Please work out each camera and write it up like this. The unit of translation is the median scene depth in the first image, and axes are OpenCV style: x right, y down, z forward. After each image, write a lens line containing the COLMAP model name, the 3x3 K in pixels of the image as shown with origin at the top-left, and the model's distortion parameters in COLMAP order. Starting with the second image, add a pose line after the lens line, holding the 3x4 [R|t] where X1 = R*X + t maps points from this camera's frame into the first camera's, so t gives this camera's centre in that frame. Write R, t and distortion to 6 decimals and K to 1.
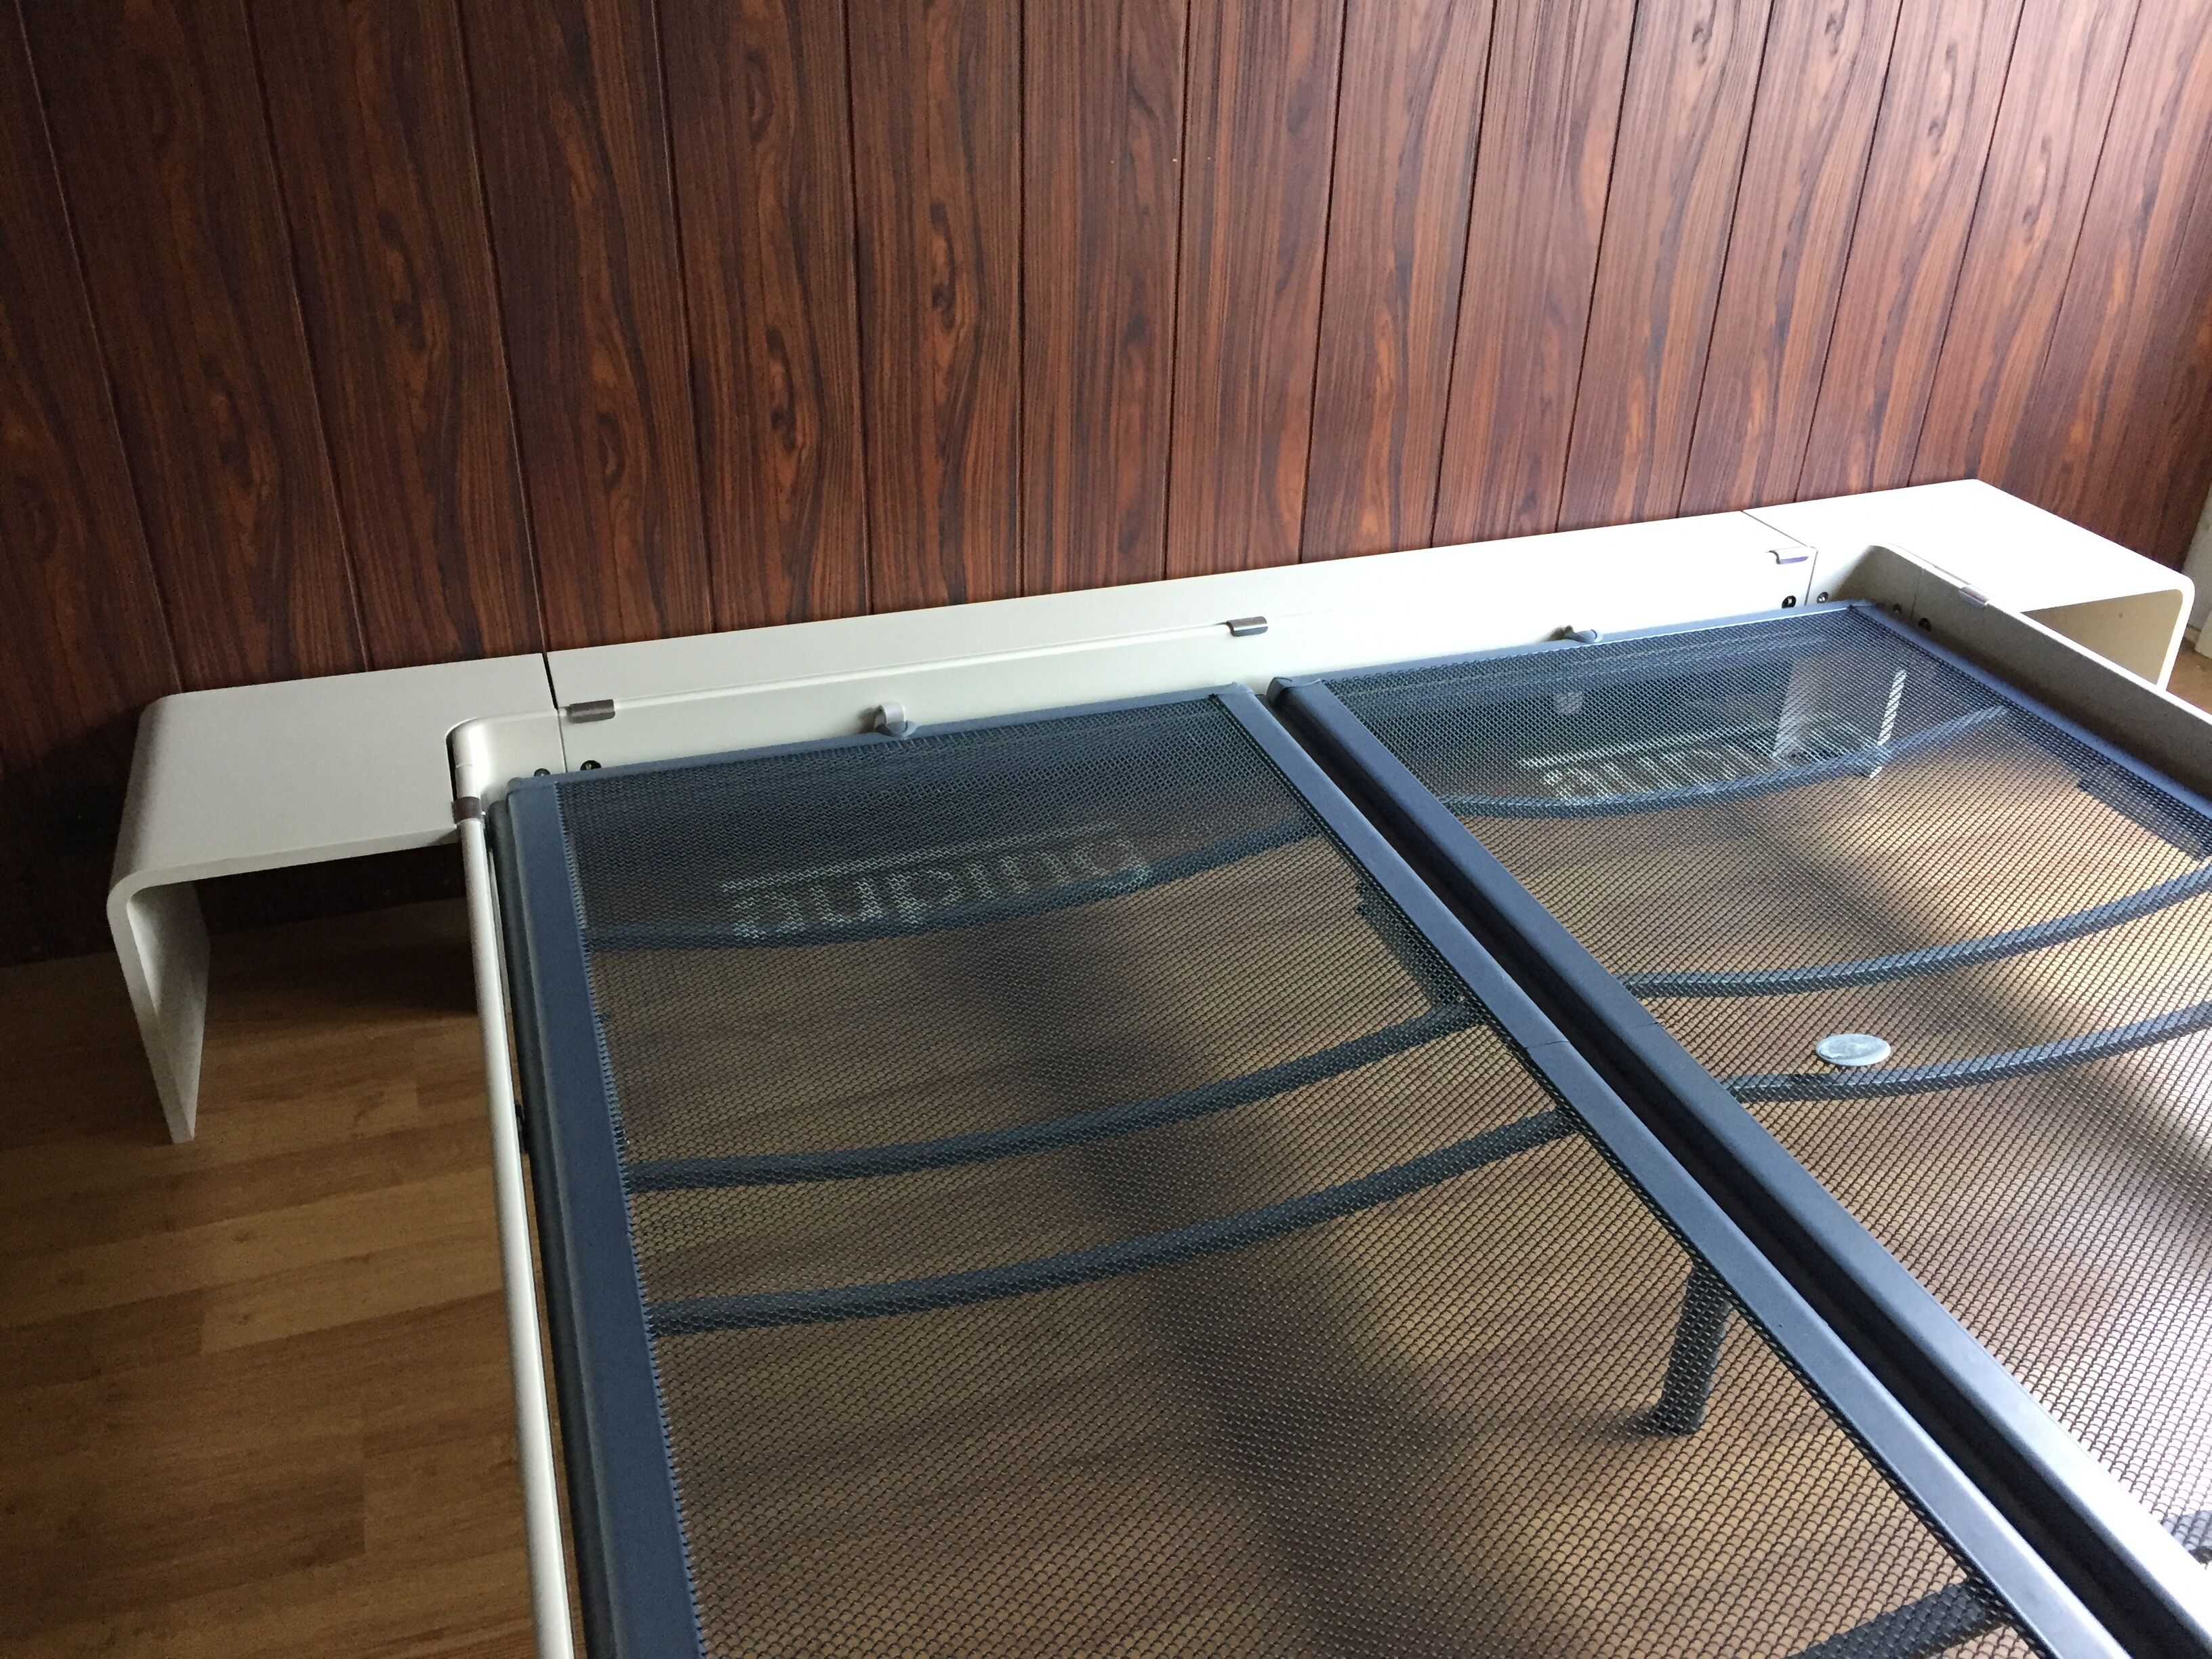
lens RADIAL K [[1899.9, 0, 1106.0], [0, 1899.9, 829.5], [0, 0, 1]] dist [0.071026, -0.105734]
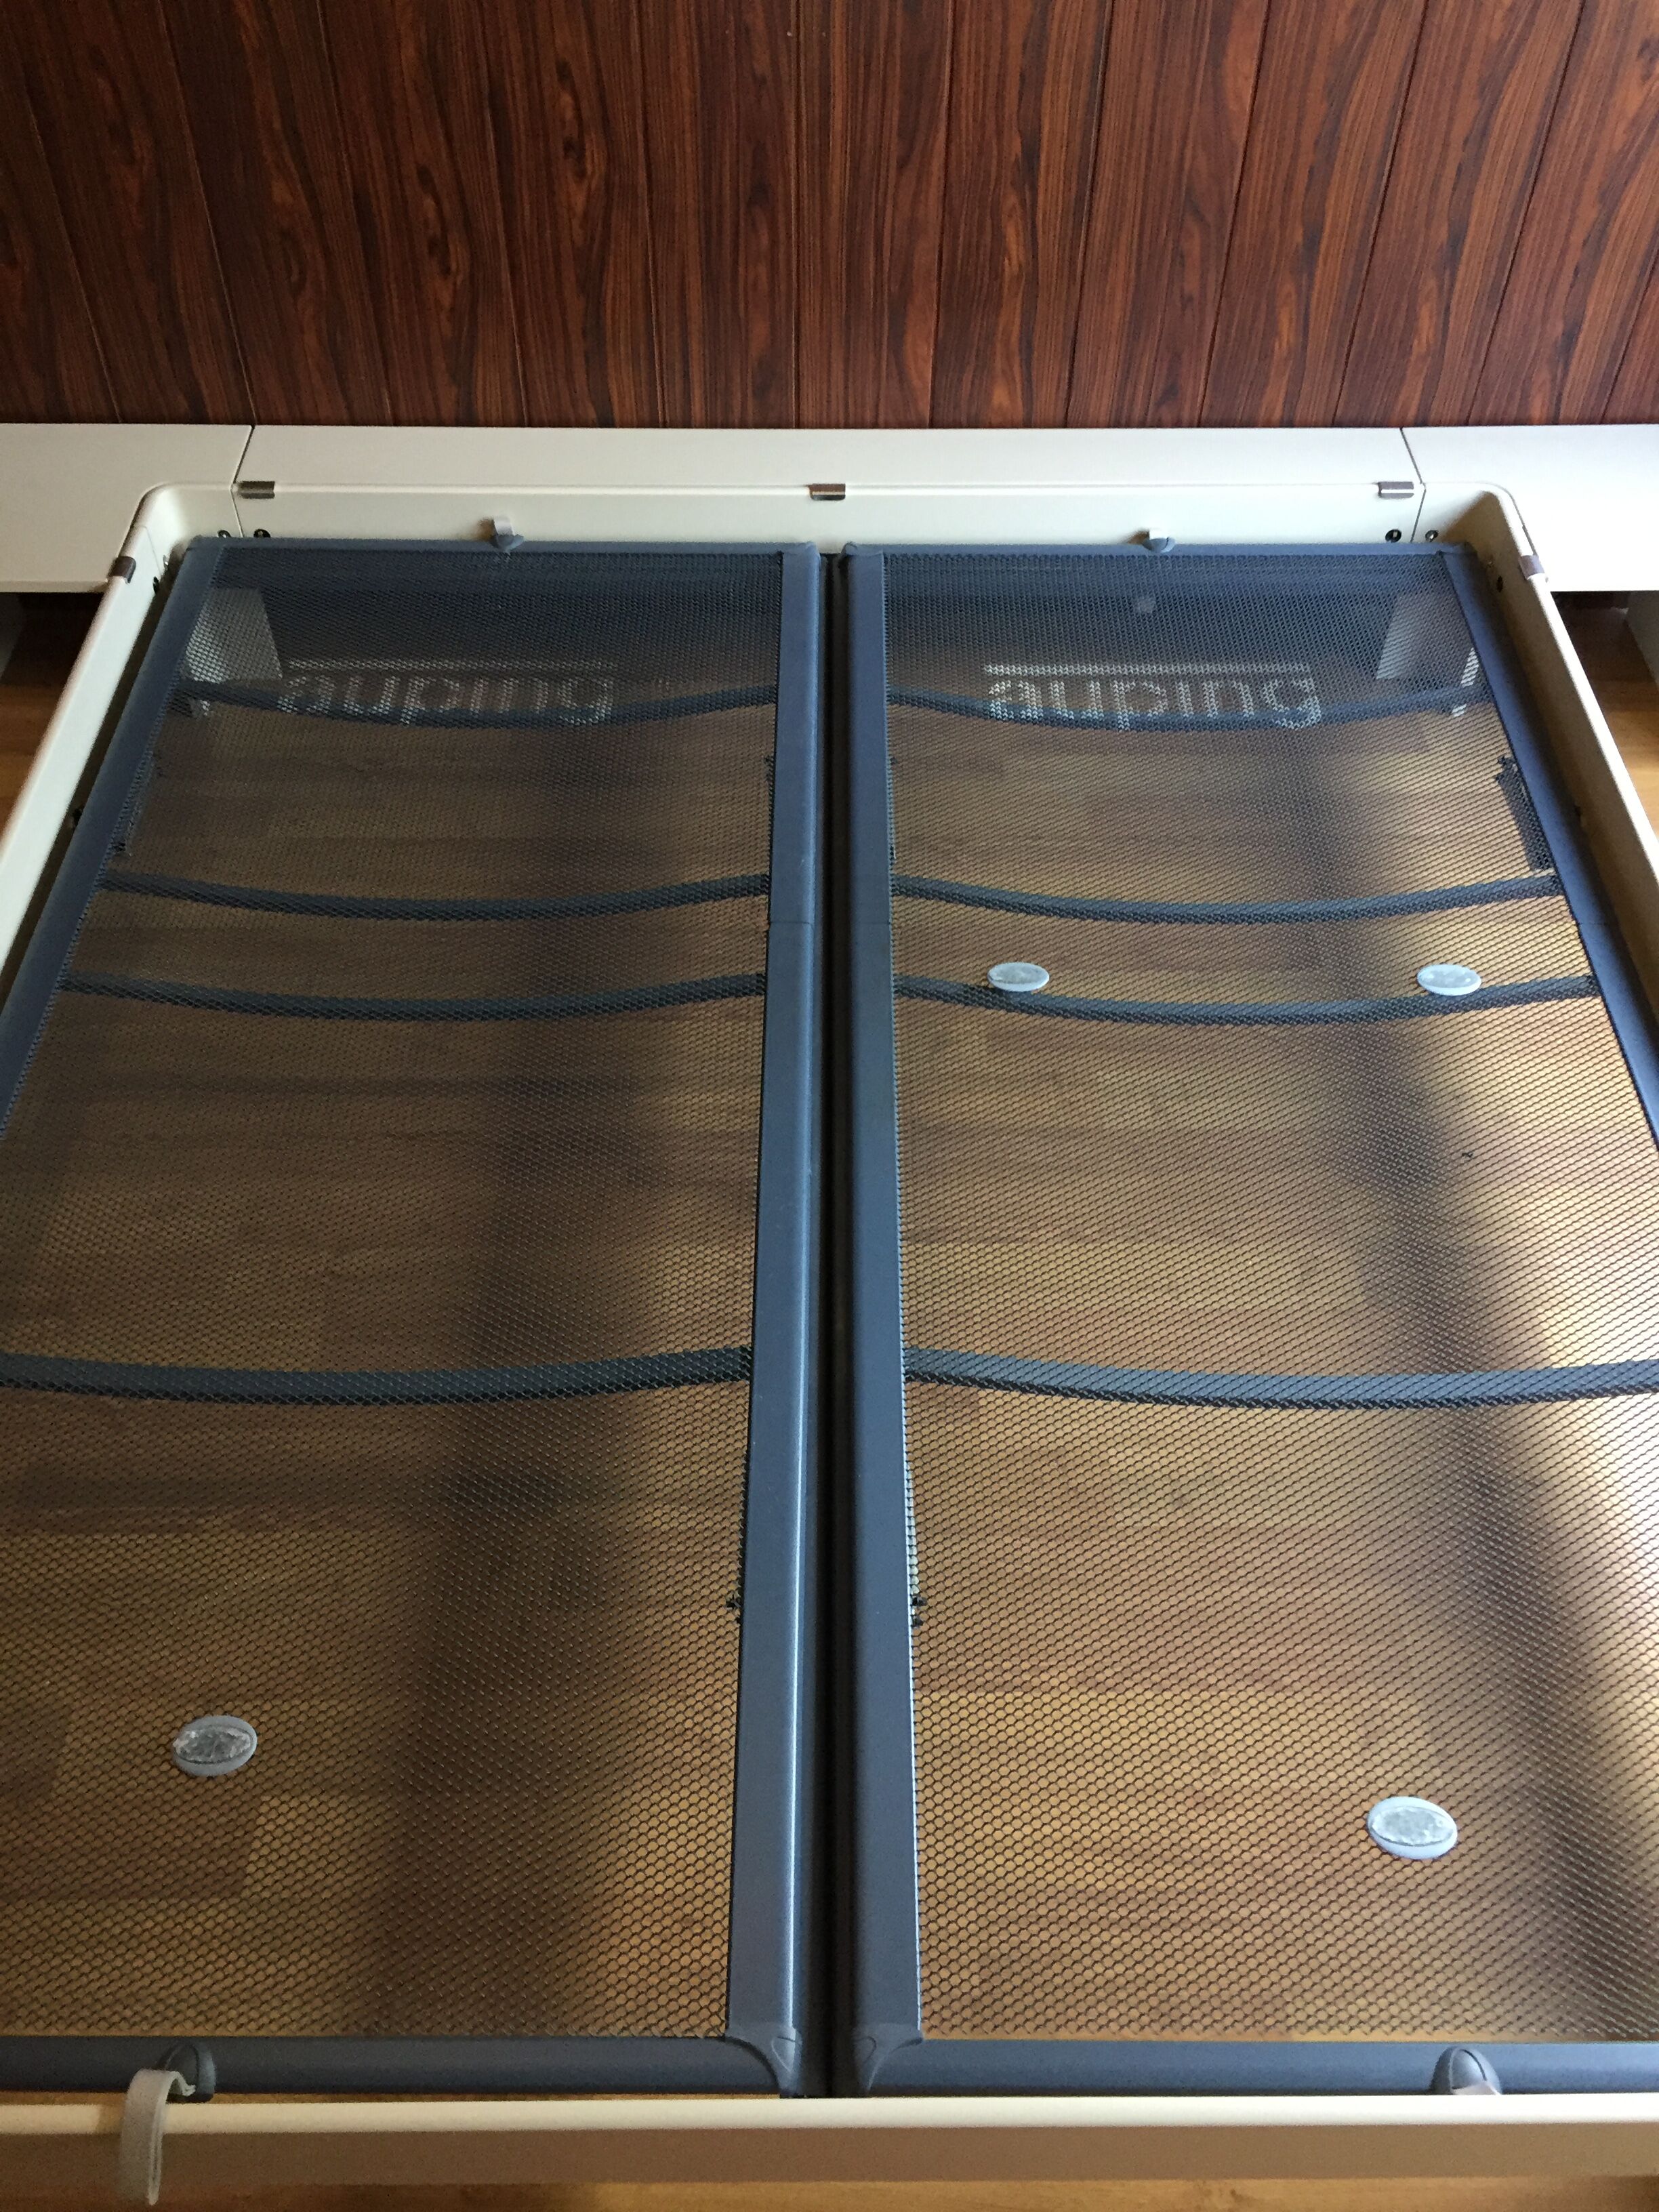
lens RADIAL K [[1899.9, 0, 829.5], [0, 1899.9, 1106.0], [0, 0, 1]] dist [0.071026, -0.105734]
pose [[0.946492, 0.232870, -0.223436, 0.418901], [-0.150530, 0.930970, 0.332619, -0.146674], [0.285469, -0.281188, 0.916210, -0.141569]]
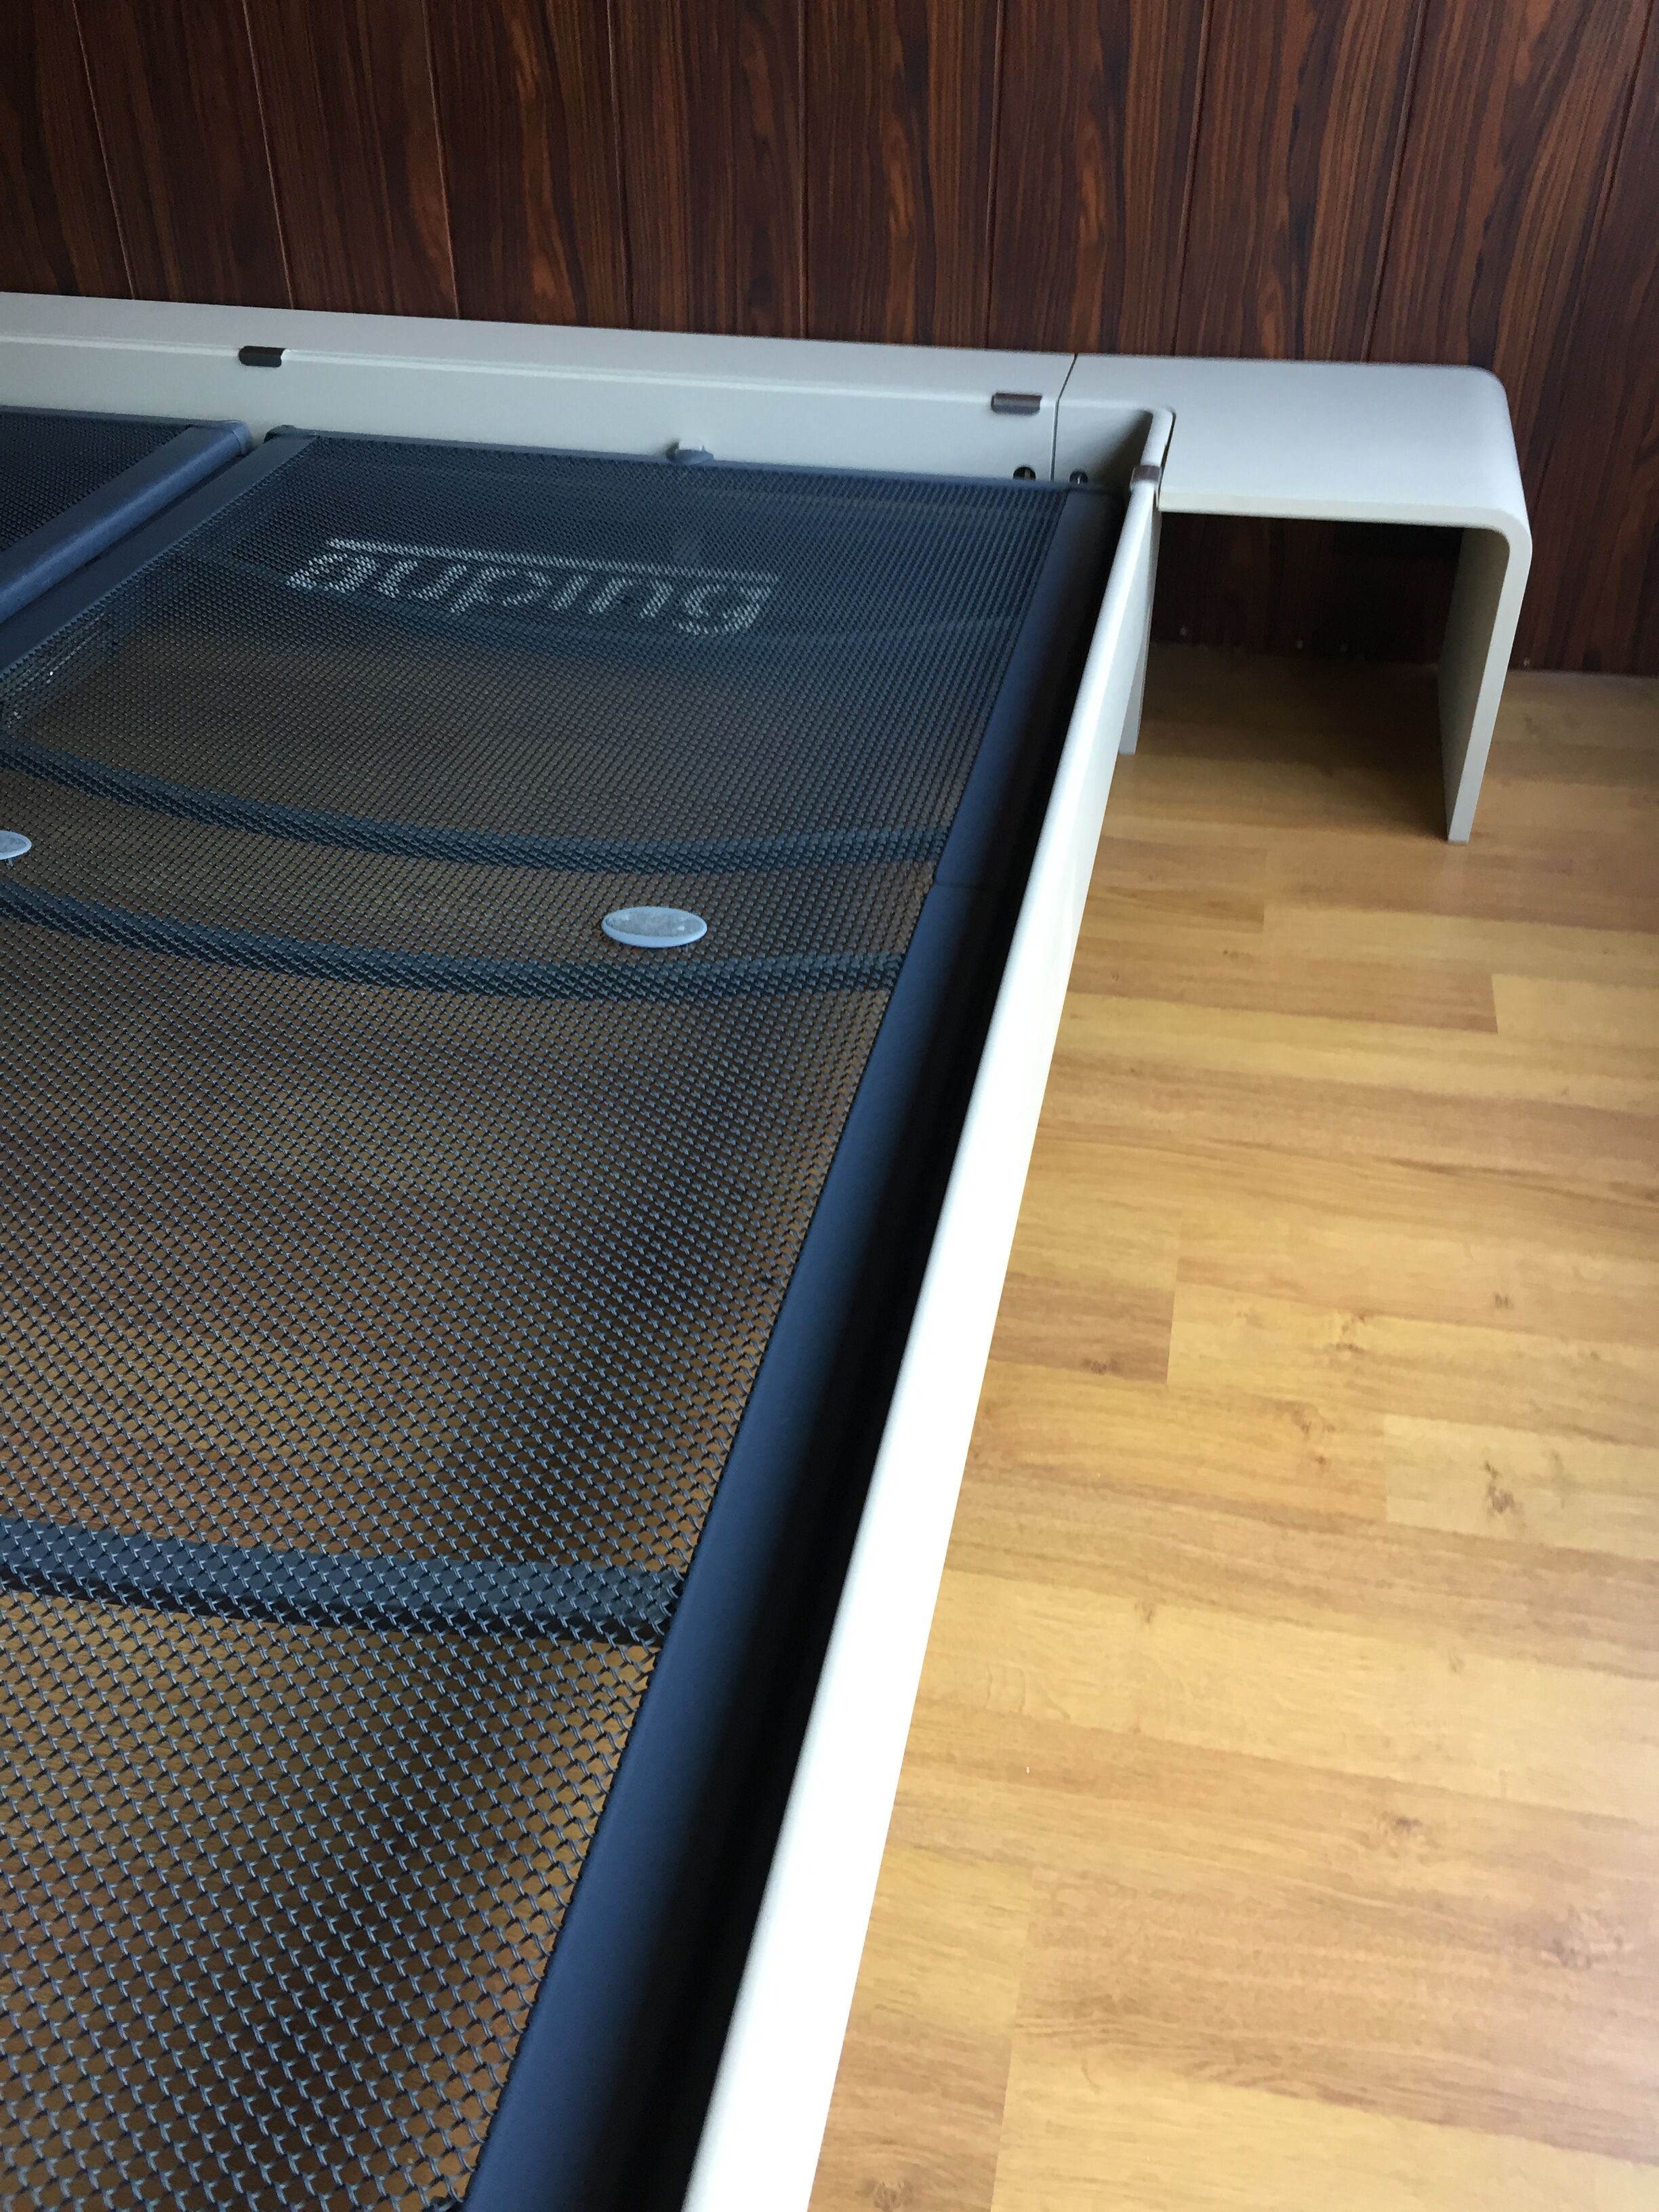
lens RADIAL K [[1899.9, 0, 829.5], [0, 1899.9, 1106.0], [0, 0, 1]] dist [0.071026, -0.105734]
pose [[0.854388, 0.295550, -0.427401, 0.761155], [-0.240074, 0.953966, 0.179759, -0.002992], [0.460853, -0.050976, 0.886011, 0.349580]]
